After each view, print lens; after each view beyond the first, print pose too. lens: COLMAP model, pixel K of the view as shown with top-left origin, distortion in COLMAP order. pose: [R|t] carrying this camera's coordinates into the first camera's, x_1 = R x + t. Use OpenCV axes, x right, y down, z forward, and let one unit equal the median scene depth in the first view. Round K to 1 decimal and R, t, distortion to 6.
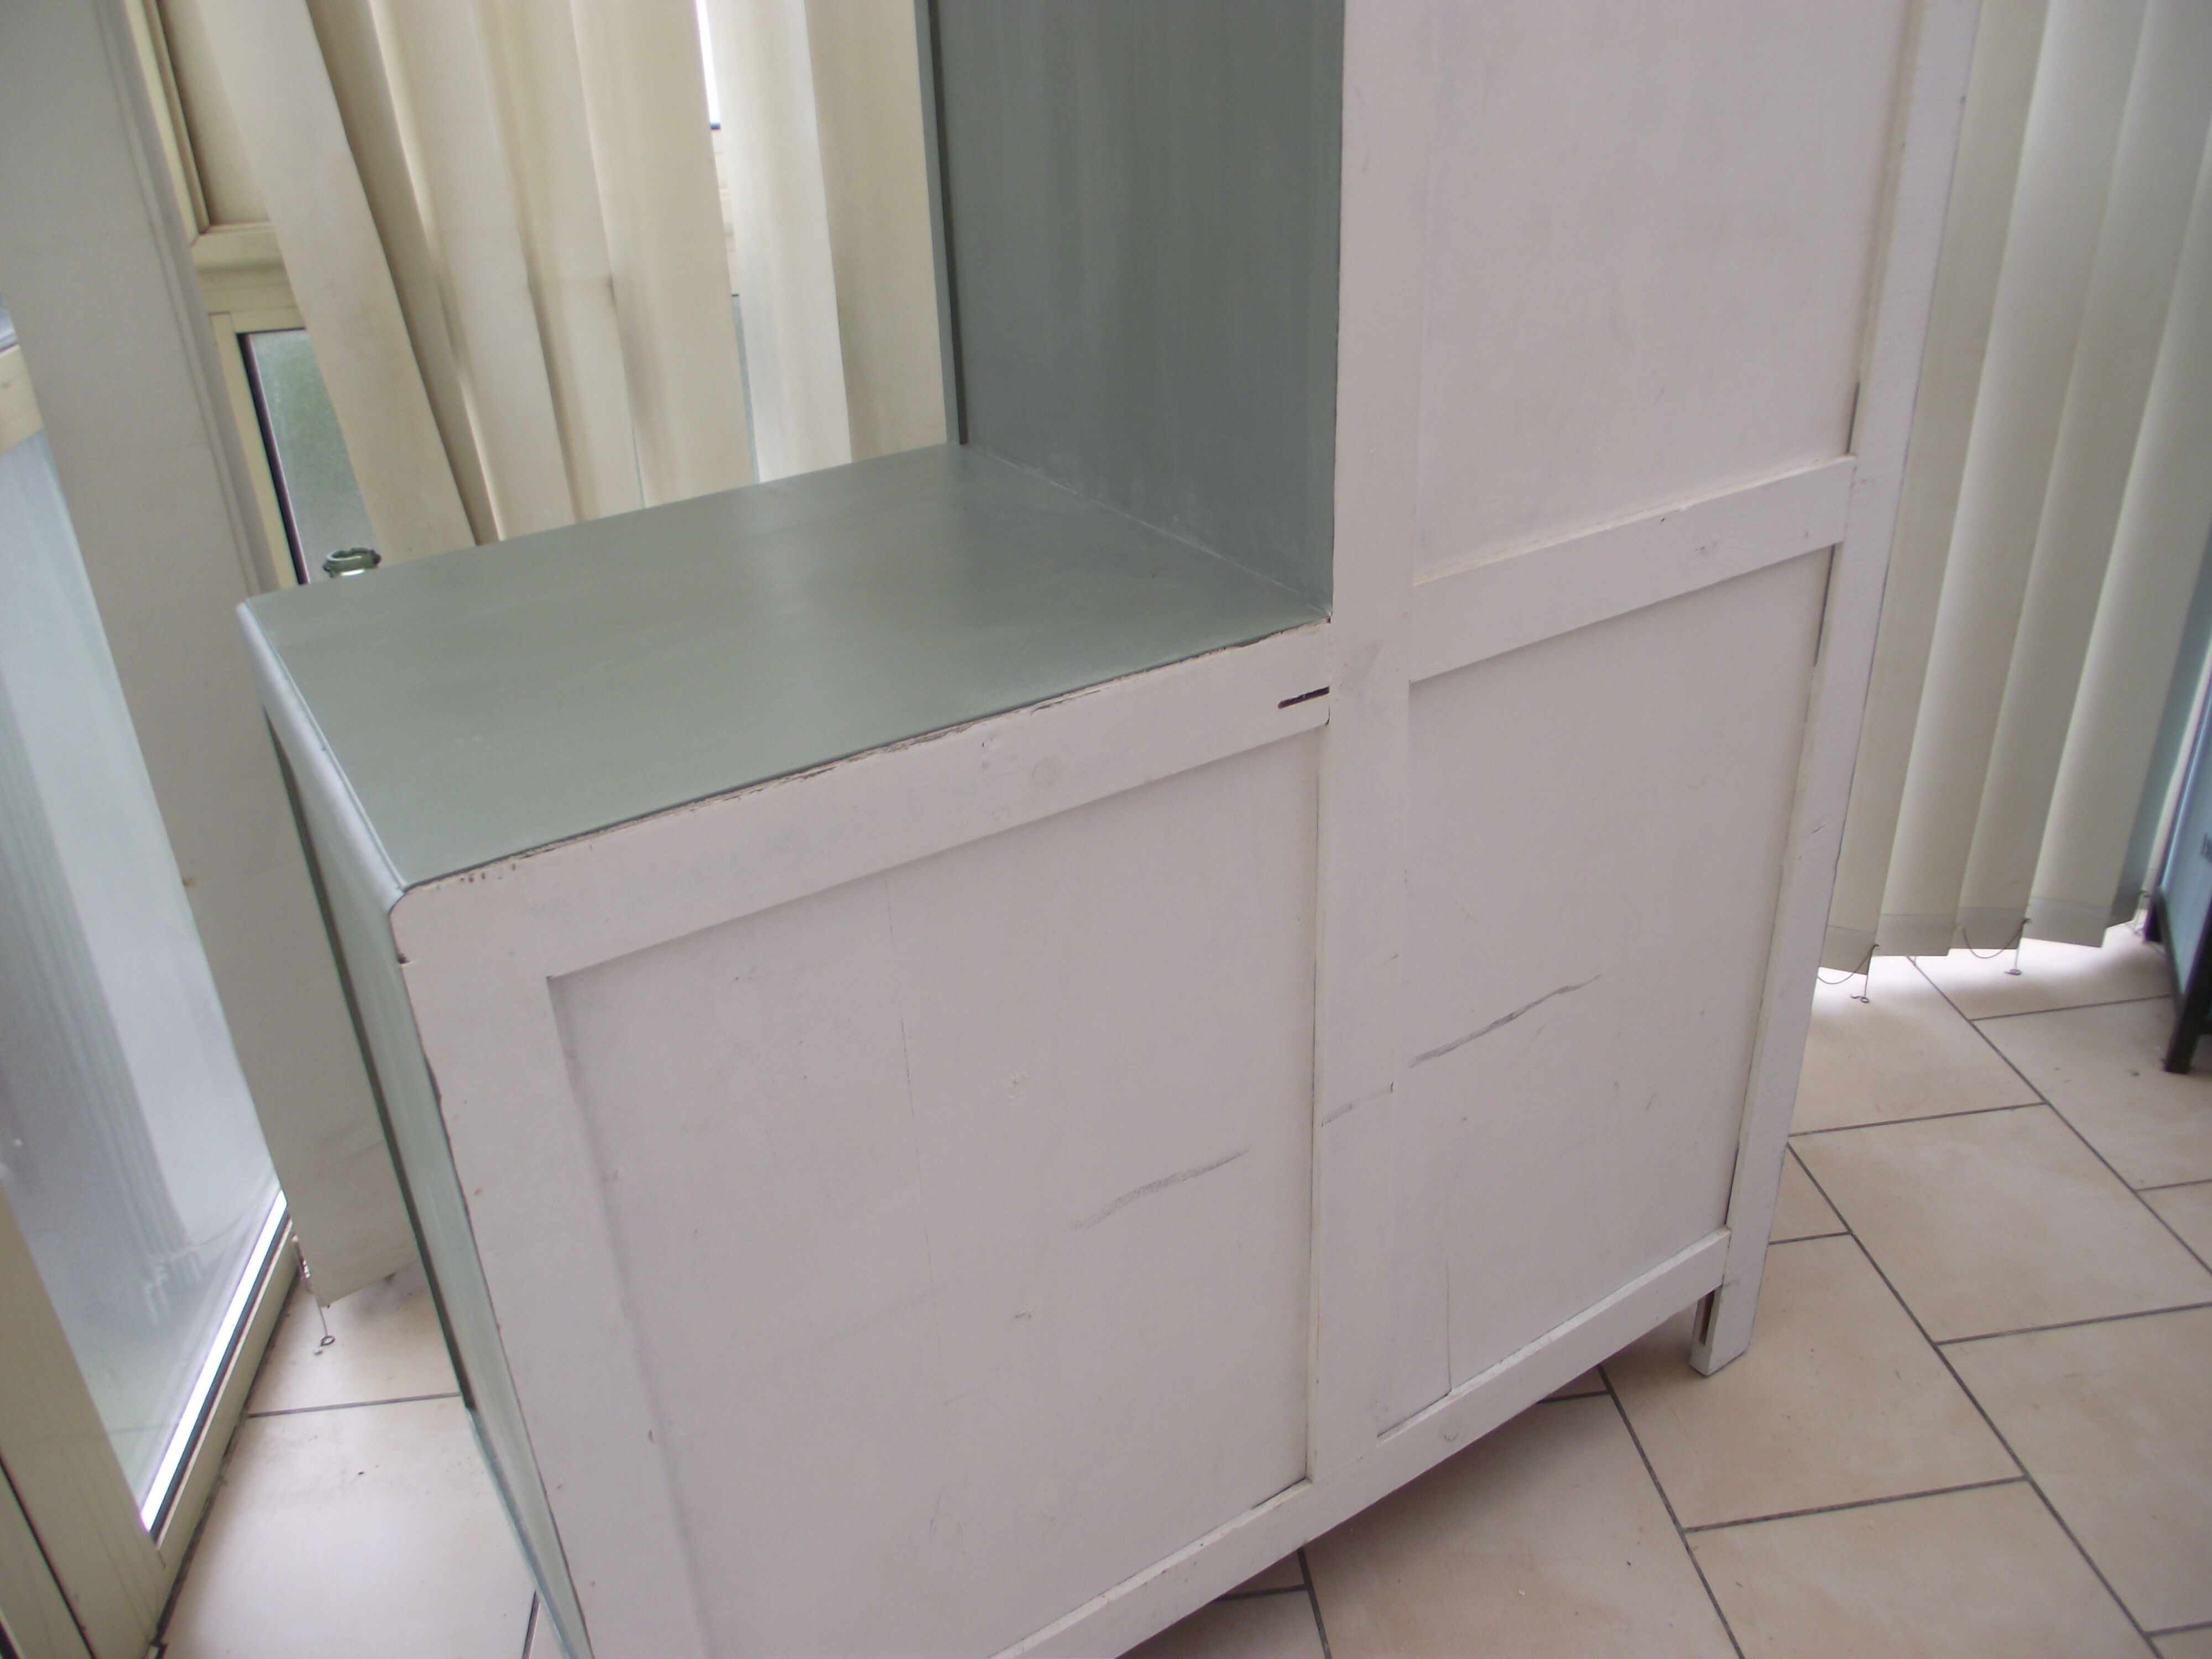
lens RADIAL K [[1780.2, 0, 1095.6], [0, 1780.2, 837.1], [0, 0, 1]] dist [-0.058965, 0.021921]
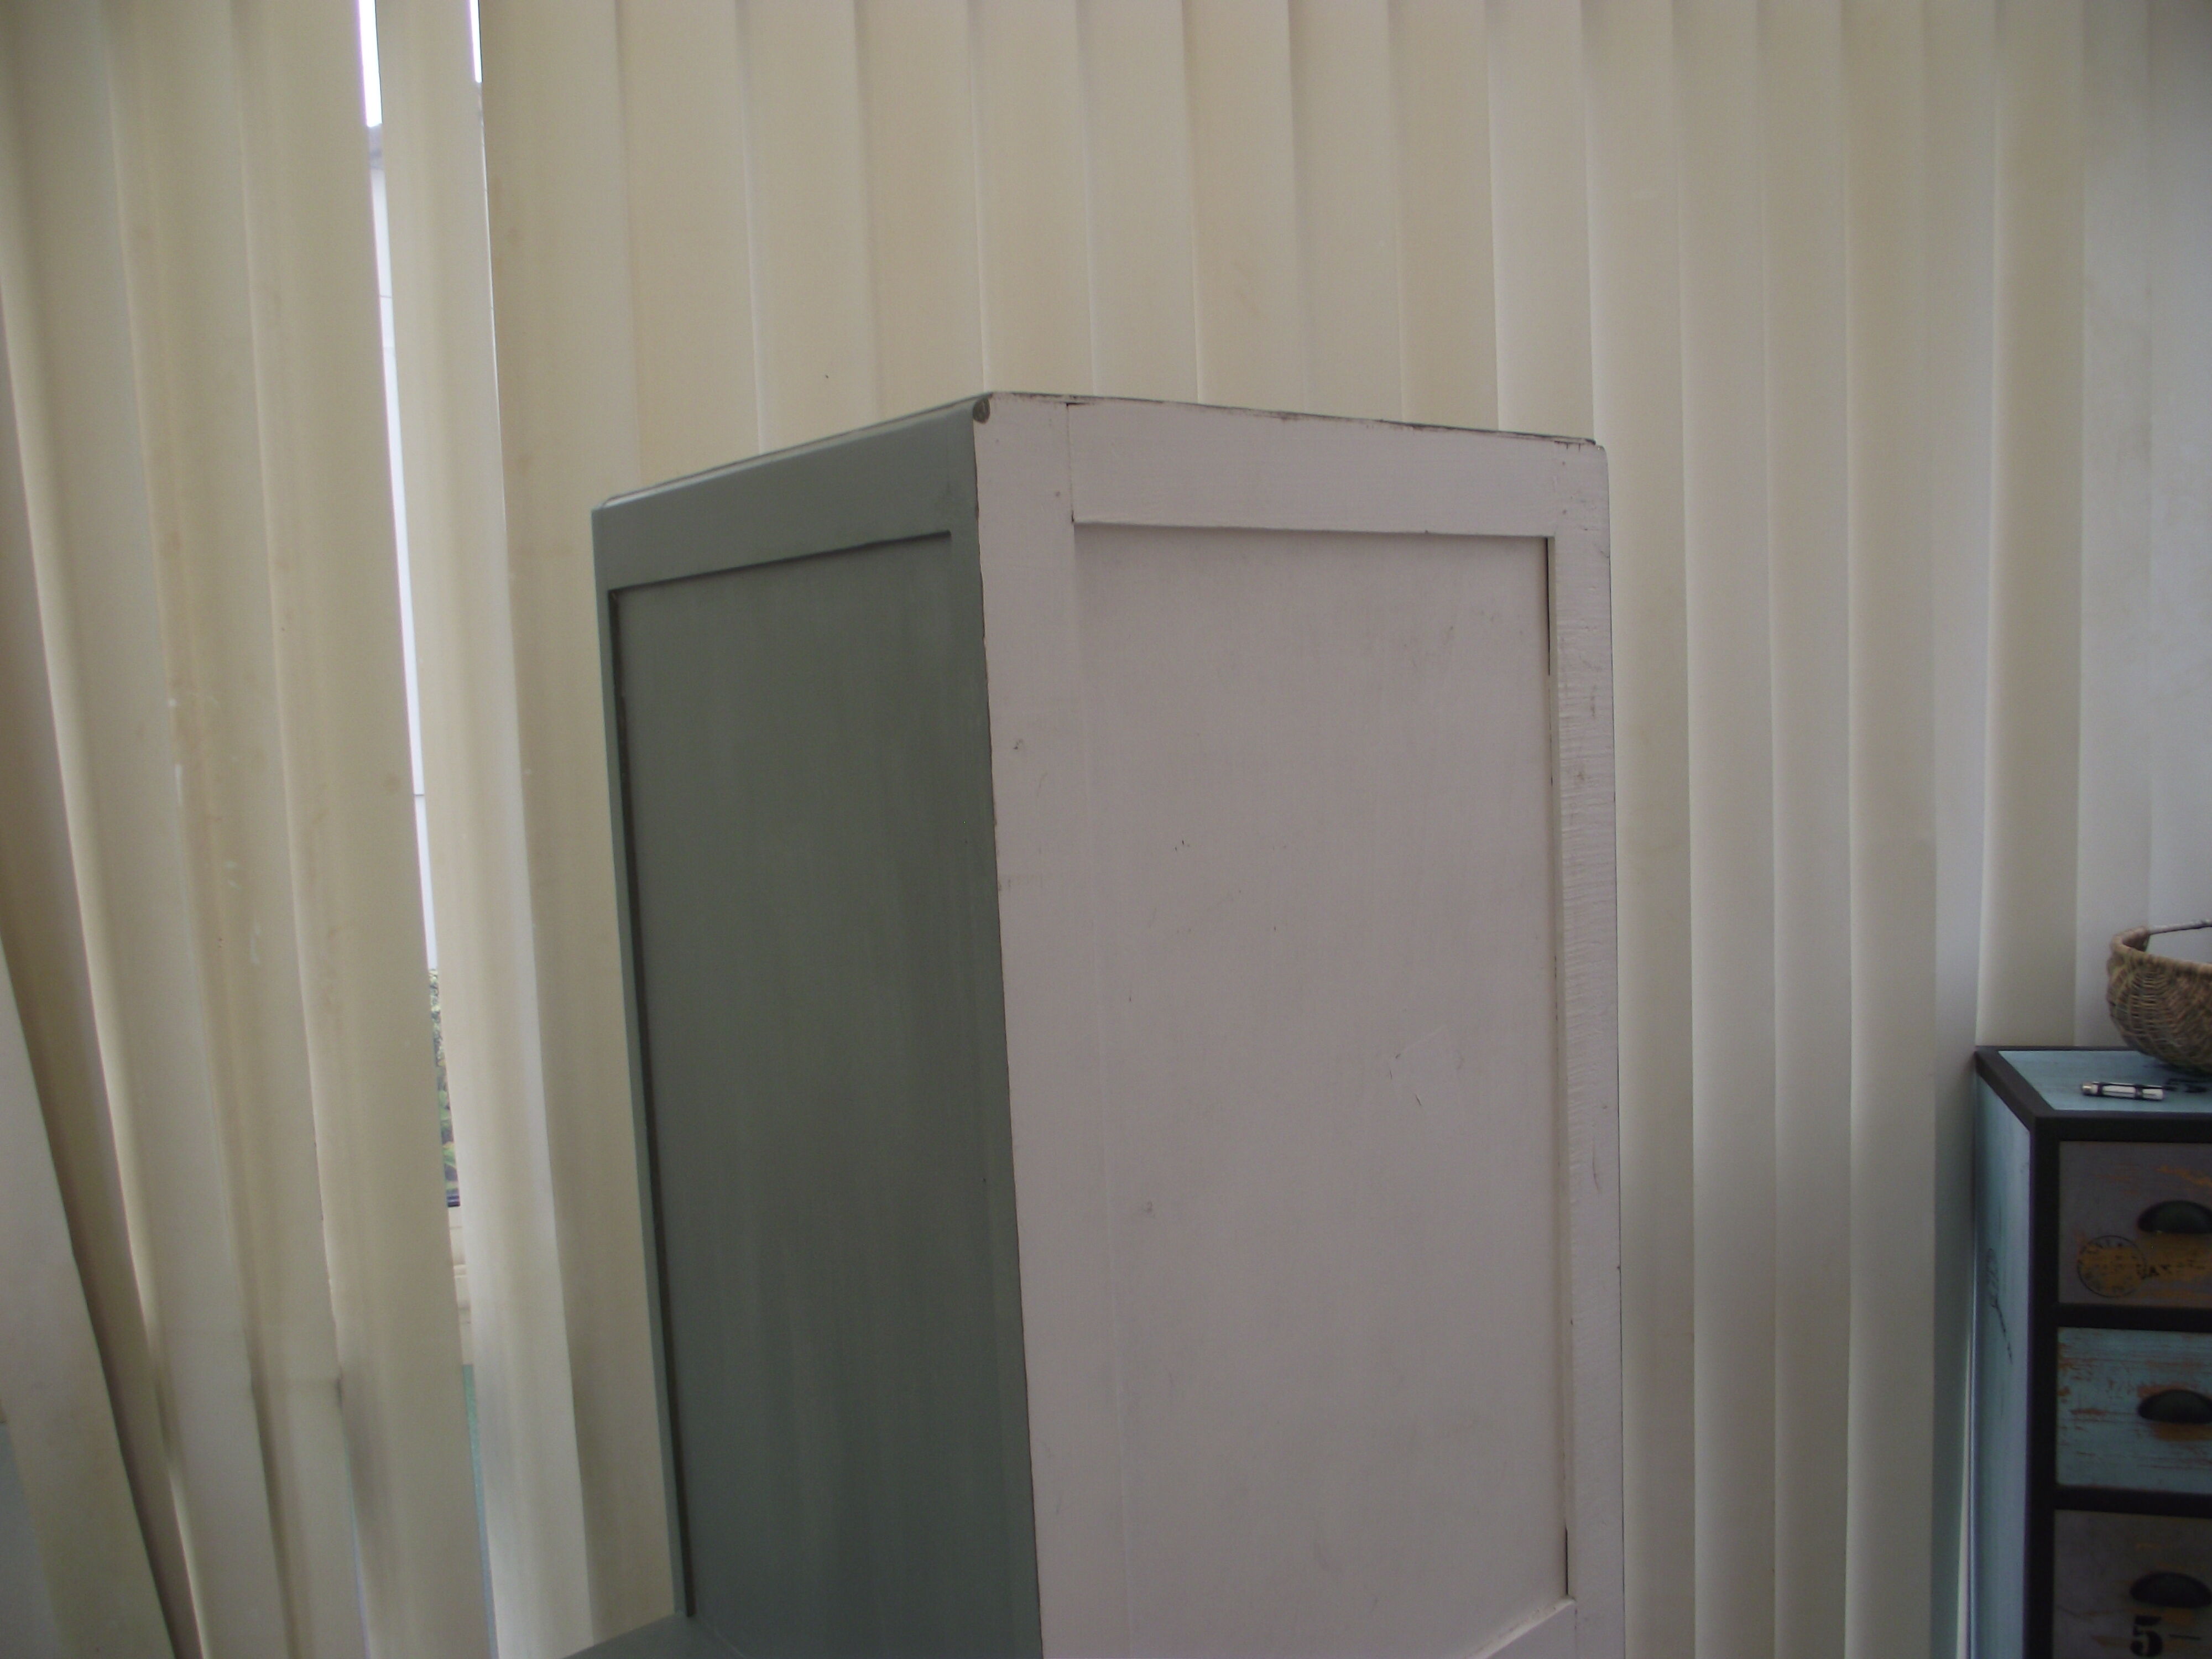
lens RADIAL K [[1780.2, 0, 1100.3], [0, 1780.2, 841.0], [0, 0, 1]] dist [-0.058965, 0.021921]
pose [[0.992174, -0.019567, 0.123318, 0.037676], [0.065964, 0.920711, -0.384629, -0.223714], [-0.106014, 0.389753, 0.914797, -0.067795]]
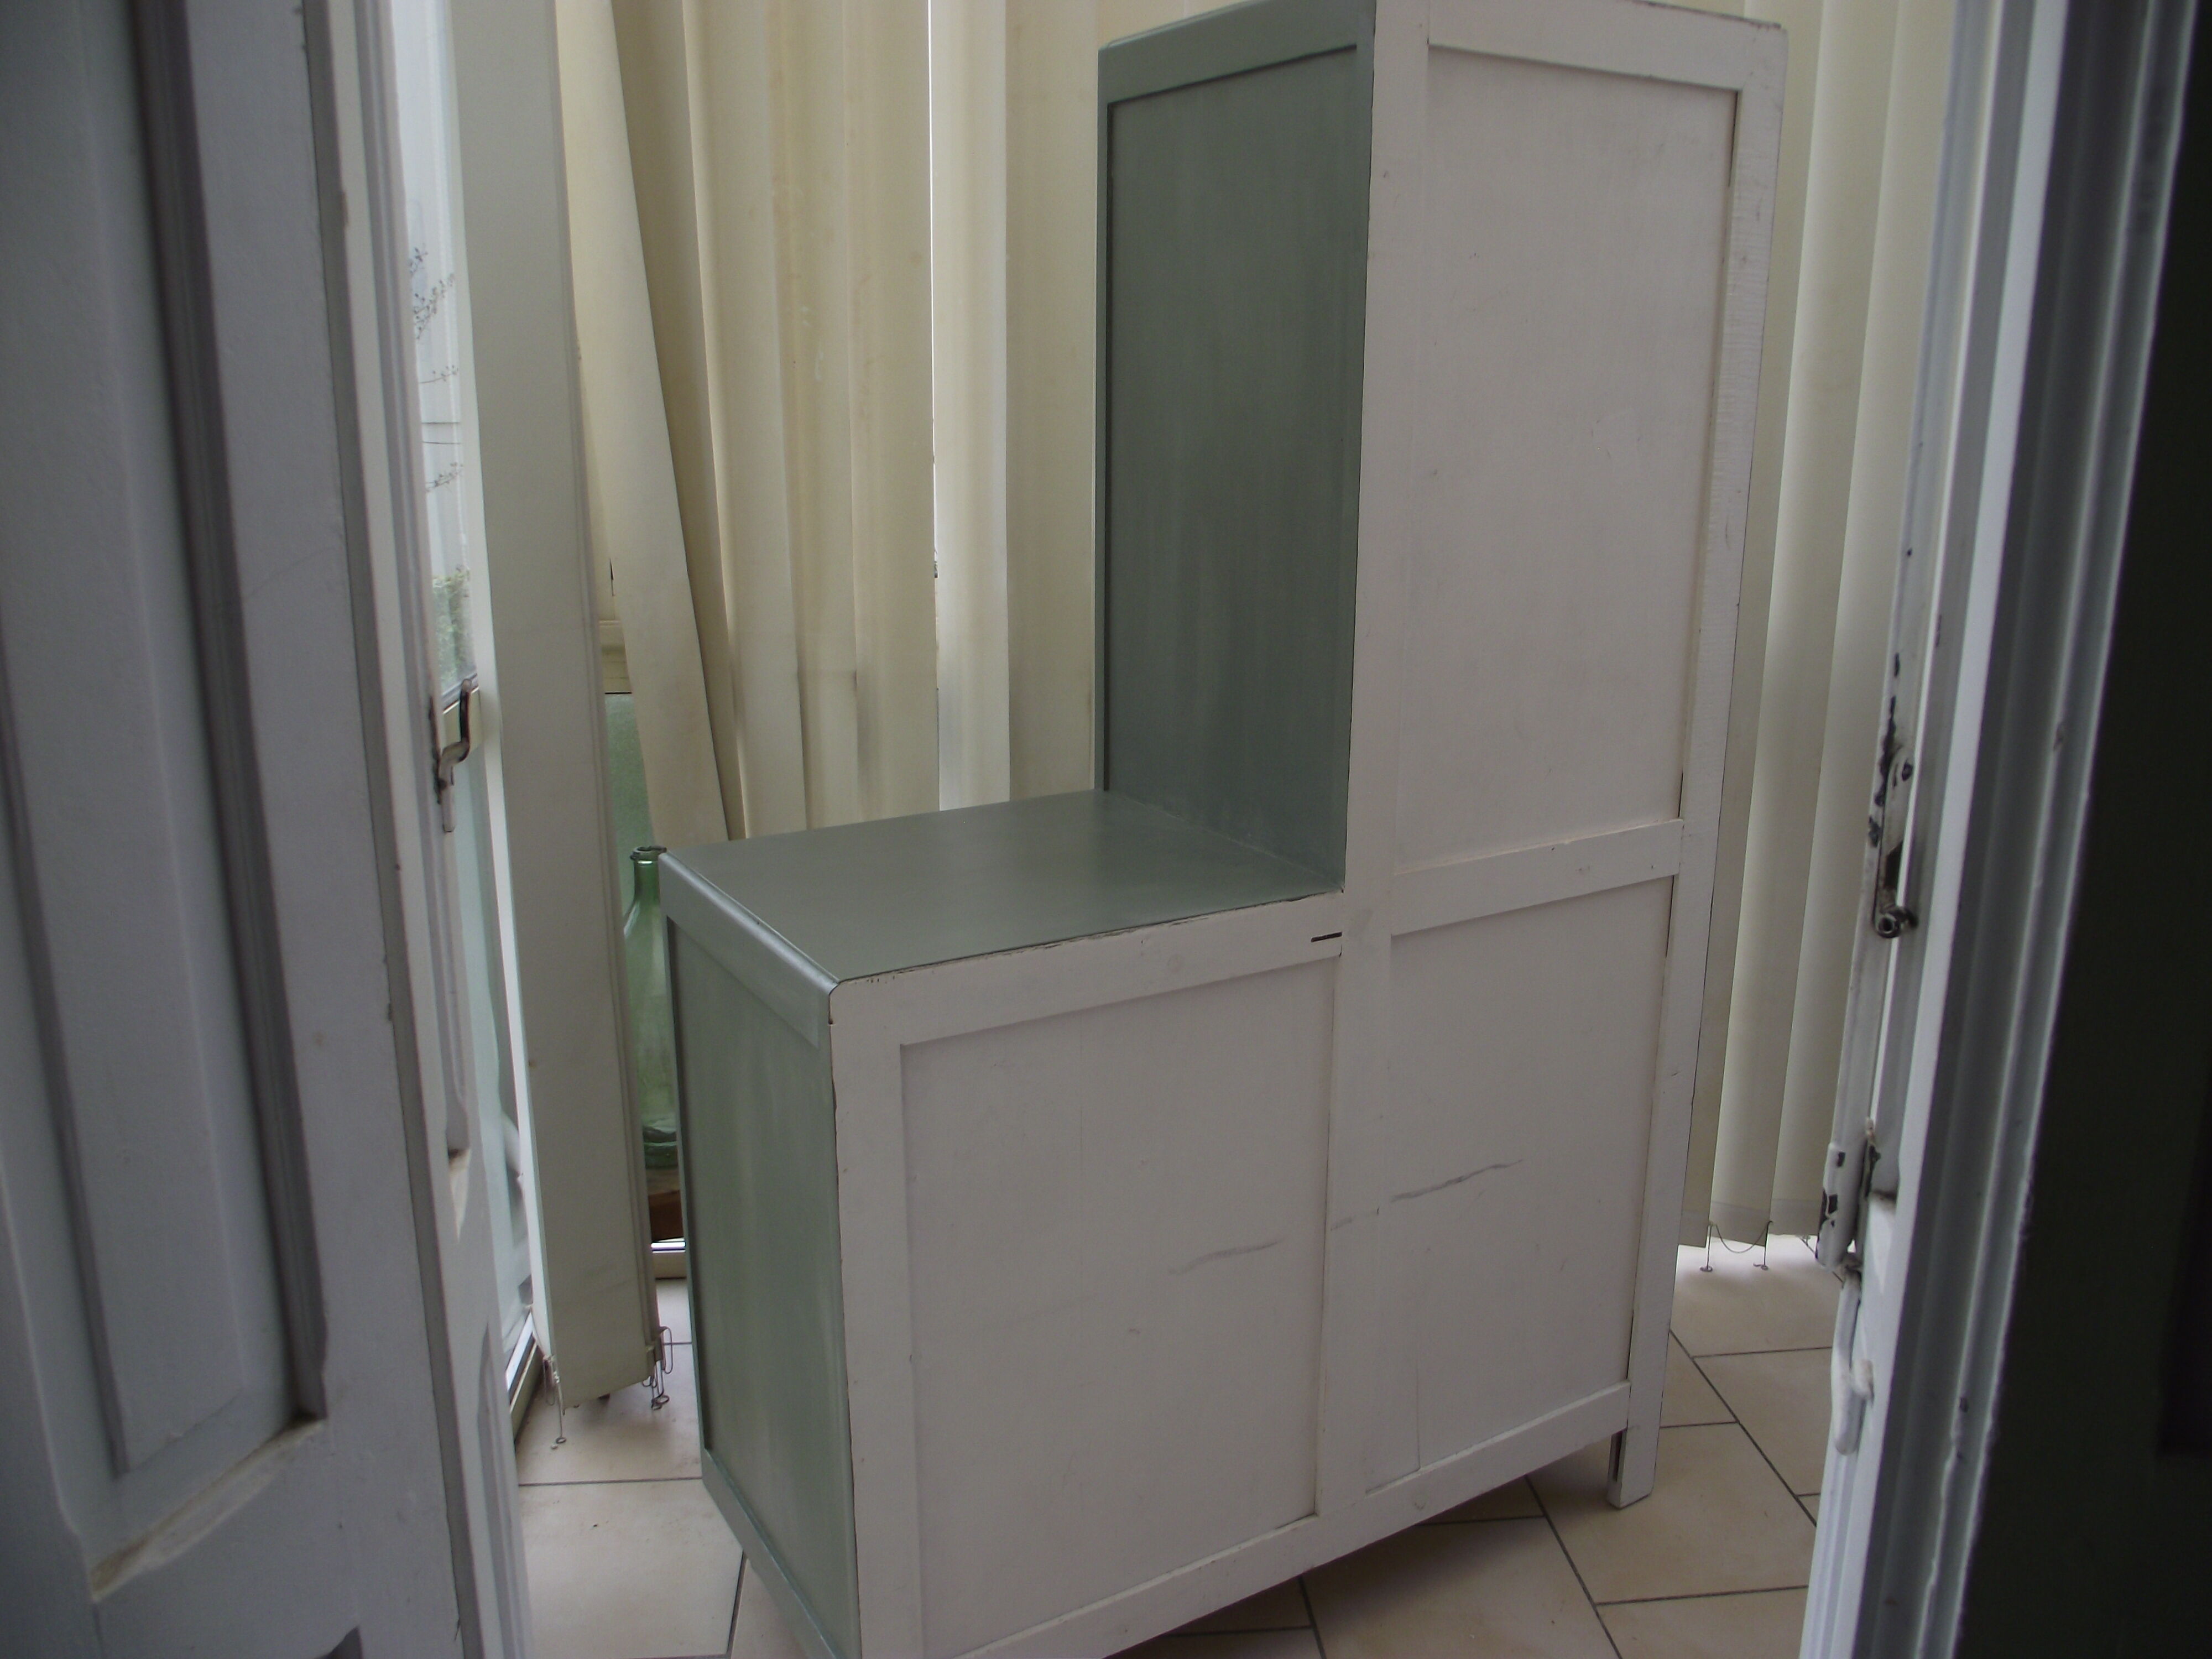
lens RADIAL K [[1780.2, 0, 1108.5], [0, 1780.2, 814.0], [0, 0, 1]] dist [-0.058965, 0.021921]
pose [[0.998759, 0.049245, -0.007505, -0.058537], [-0.049622, 0.970330, -0.236637, 0.158384], [-0.004371, 0.236716, 0.971569, -0.472286]]
